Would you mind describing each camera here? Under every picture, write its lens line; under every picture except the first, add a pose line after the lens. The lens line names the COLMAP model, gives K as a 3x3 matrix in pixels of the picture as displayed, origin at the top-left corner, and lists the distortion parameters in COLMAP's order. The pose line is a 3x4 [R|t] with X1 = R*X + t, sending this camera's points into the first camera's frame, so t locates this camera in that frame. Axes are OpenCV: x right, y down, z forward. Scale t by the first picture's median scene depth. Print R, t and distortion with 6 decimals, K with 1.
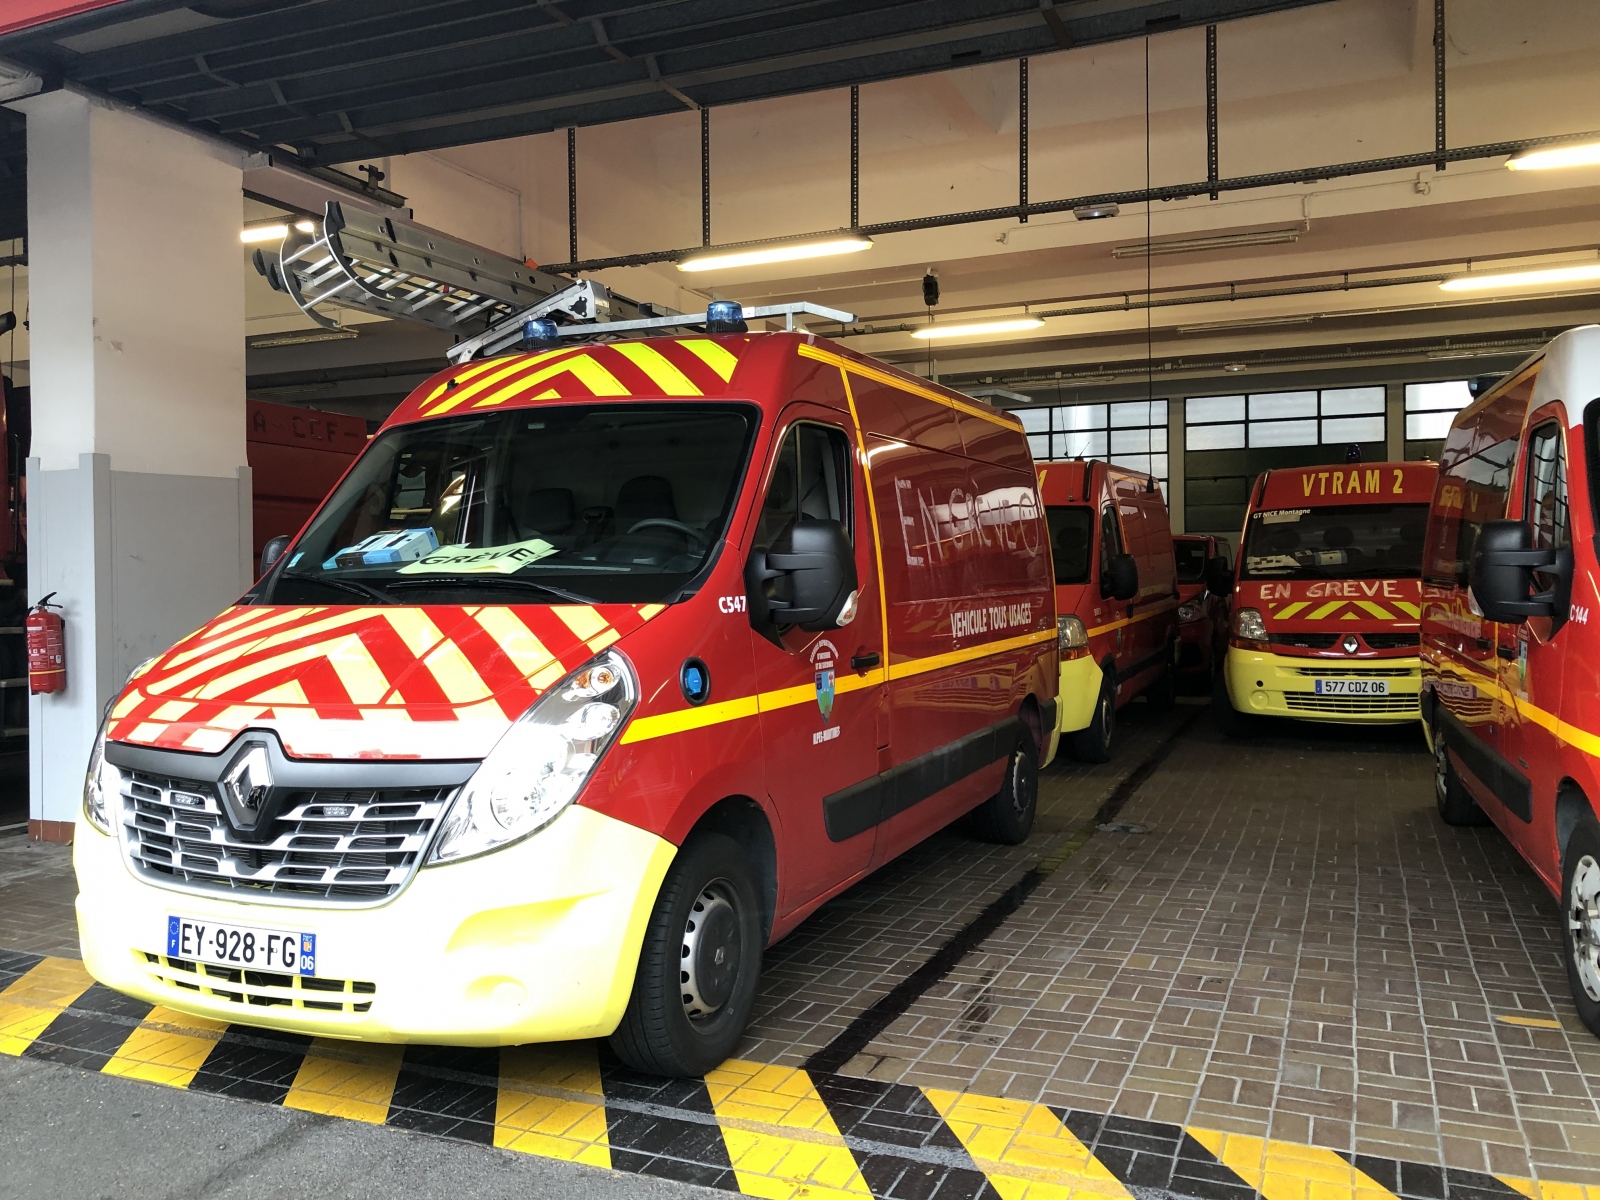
lens RADIAL K [[1307.7, 0, 804.2], [0, 1307.7, 605.4], [0, 0, 1]] dist [0.028176, -0.004010]
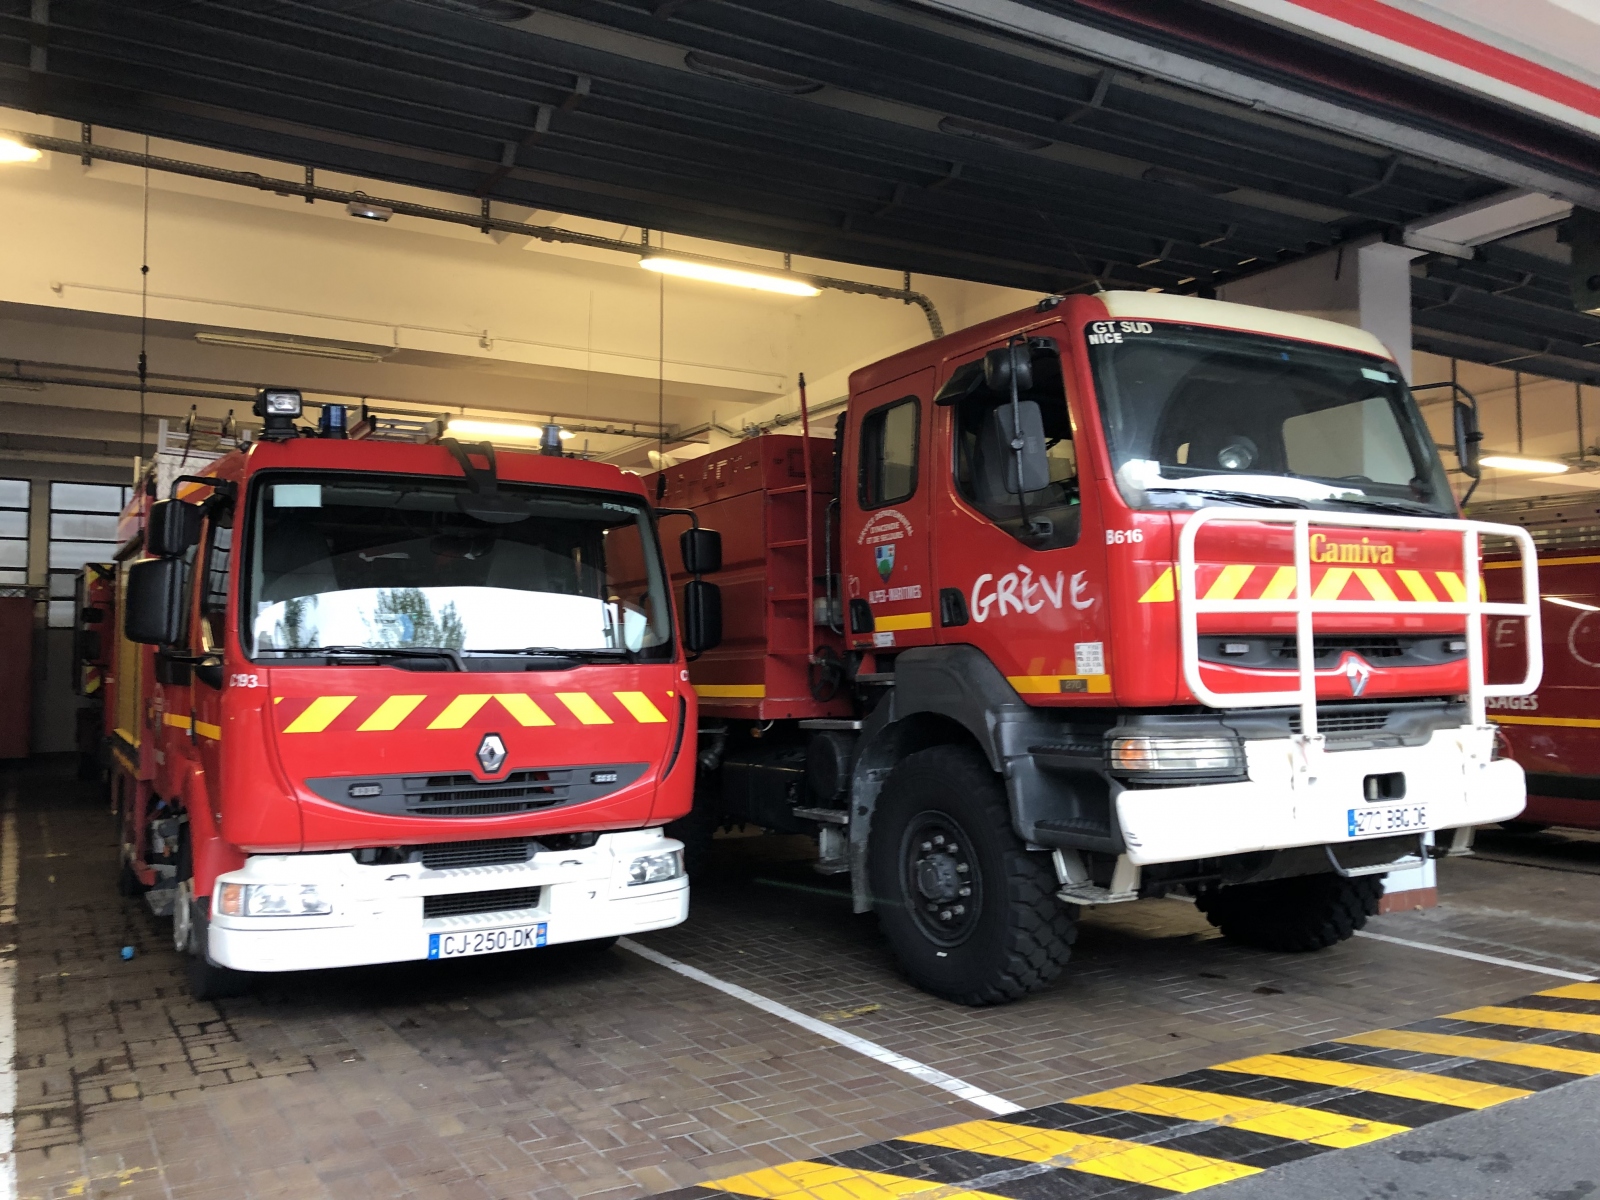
lens RADIAL K [[1307.7, 0, 801.7], [0, 1307.7, 596.8], [0, 0, 1]] dist [0.028176, -0.004010]
pose [[0.593838, 0.062653, 0.802141, -1.122788], [0.007303, 0.996503, -0.083241, 0.004243], [-0.804551, 0.055290, 0.591304, 0.482407]]
